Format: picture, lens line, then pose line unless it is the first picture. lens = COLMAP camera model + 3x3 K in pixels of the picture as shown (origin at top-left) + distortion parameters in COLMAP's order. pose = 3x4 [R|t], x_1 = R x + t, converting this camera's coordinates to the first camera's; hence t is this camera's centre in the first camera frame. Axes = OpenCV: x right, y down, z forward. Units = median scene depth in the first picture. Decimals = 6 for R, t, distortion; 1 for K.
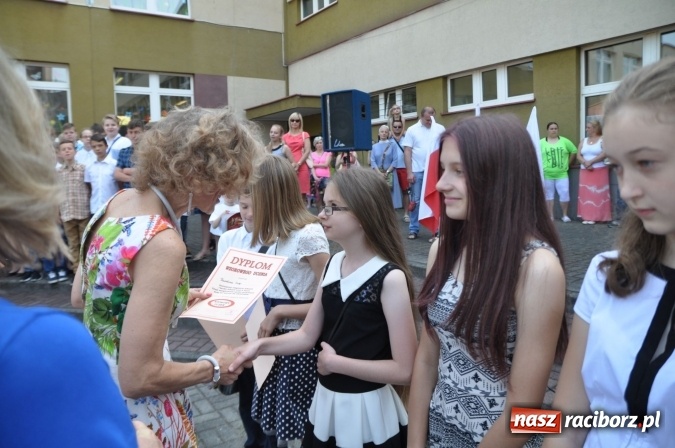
lens RADIAL K [[485.5, 0, 339.0], [0, 485.5, 224.8], [0, 0, 1]] dist [-0.144279, 0.088567]
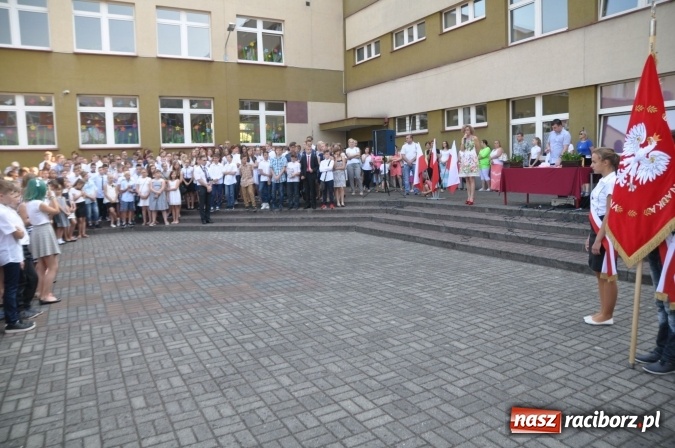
lens RADIAL K [[485.5, 0, 331.1], [0, 485.5, 239.9], [0, 0, 1]] dist [-0.144279, 0.088567]
pose [[0.994969, 0.016991, -0.098737, 0.000122], [-0.012677, 0.998944, 0.044160, 0.072497], [0.099383, -0.042687, 0.994133, -0.645844]]
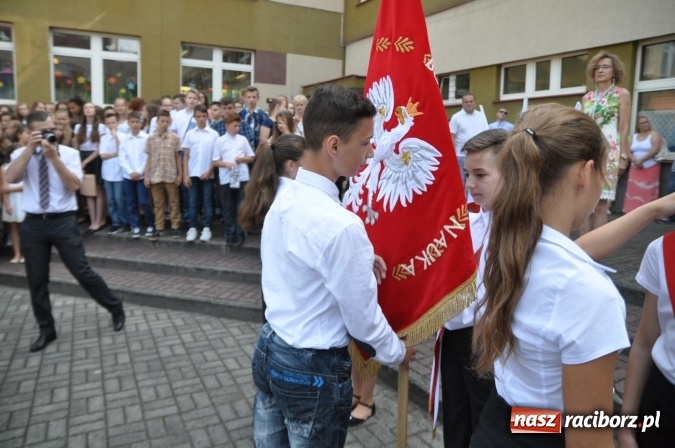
lens RADIAL K [[485.5, 0, 336.7], [0, 485.5, 218.5], [0, 0, 1]] dist [-0.144279, 0.088567]
pose [[0.993057, 0.068639, -0.095529, -0.002998], [-0.065631, 0.997255, 0.034287, 0.003989], [0.097620, -0.027779, 0.994836, -0.040215]]
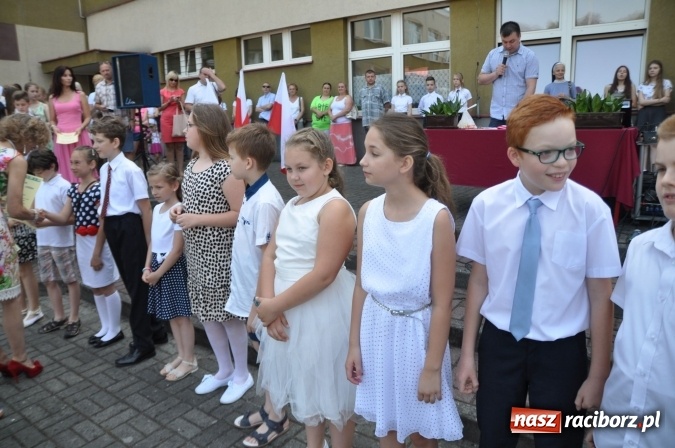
lens RADIAL K [[483.9, 0, 338.4], [0, 483.9, 220.6], [0, 0, 1]] dist [-0.124897, 0.061328]
pose [[0.936177, -0.066119, 0.345256, 0.028780], [0.035951, 0.995010, 0.093069, 0.012908], [-0.349687, -0.074716, 0.933882, -0.110964]]
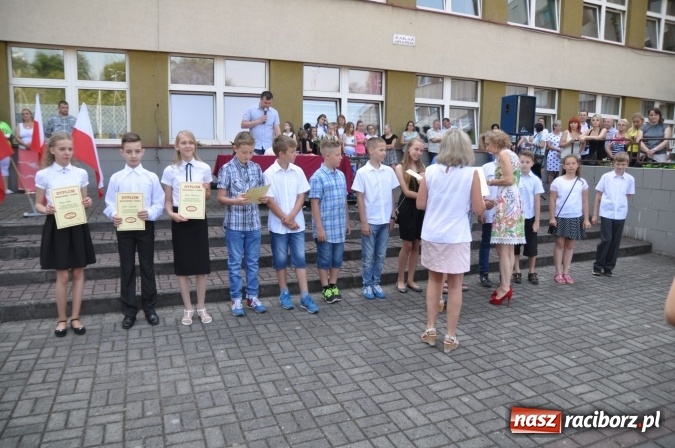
lens RADIAL K [[485.5, 0, 340.1], [0, 485.5, 223.8], [0, 0, 1]] dist [-0.144279, 0.088567]
pose [[0.198639, -0.111759, 0.973680, -0.309132], [0.082746, 0.991842, 0.096963, 0.014618], [-0.976574, 0.061307, 0.206266, -0.011334]]
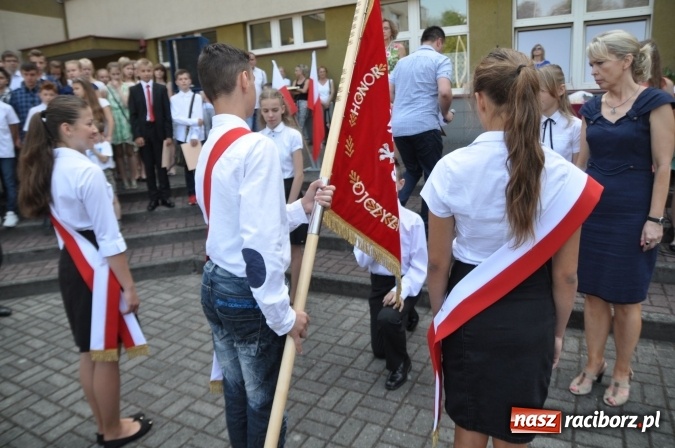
lens RADIAL K [[483.9, 0, 340.2], [0, 483.9, 220.6], [0, 0, 1]] dist [-0.124897, 0.061328]
pose [[0.883436, -0.121977, 0.452397, -0.111029], [0.072067, 0.989405, 0.126035, 0.016122], [-0.462977, -0.078741, 0.882866, -0.083089]]
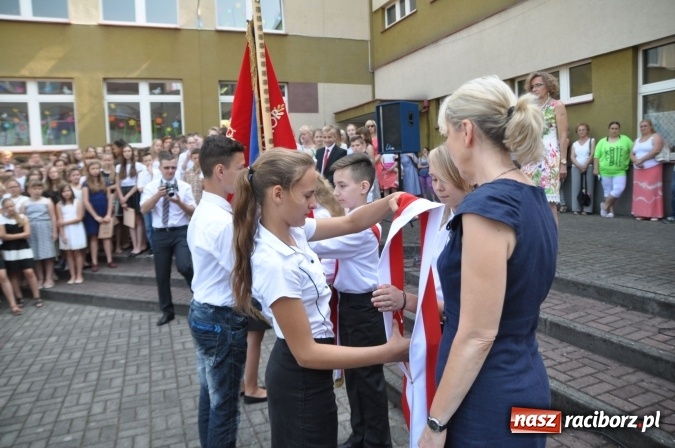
lens RADIAL K [[485.5, 0, 337.5], [0, 485.5, 226.2], [0, 0, 1]] dist [-0.144279, 0.088567]
pose [[0.976101, 0.015271, -0.216781, 0.065144], [-0.013416, 0.999860, 0.010029, 0.006900], [0.216904, -0.006881, 0.976169, -0.086718]]
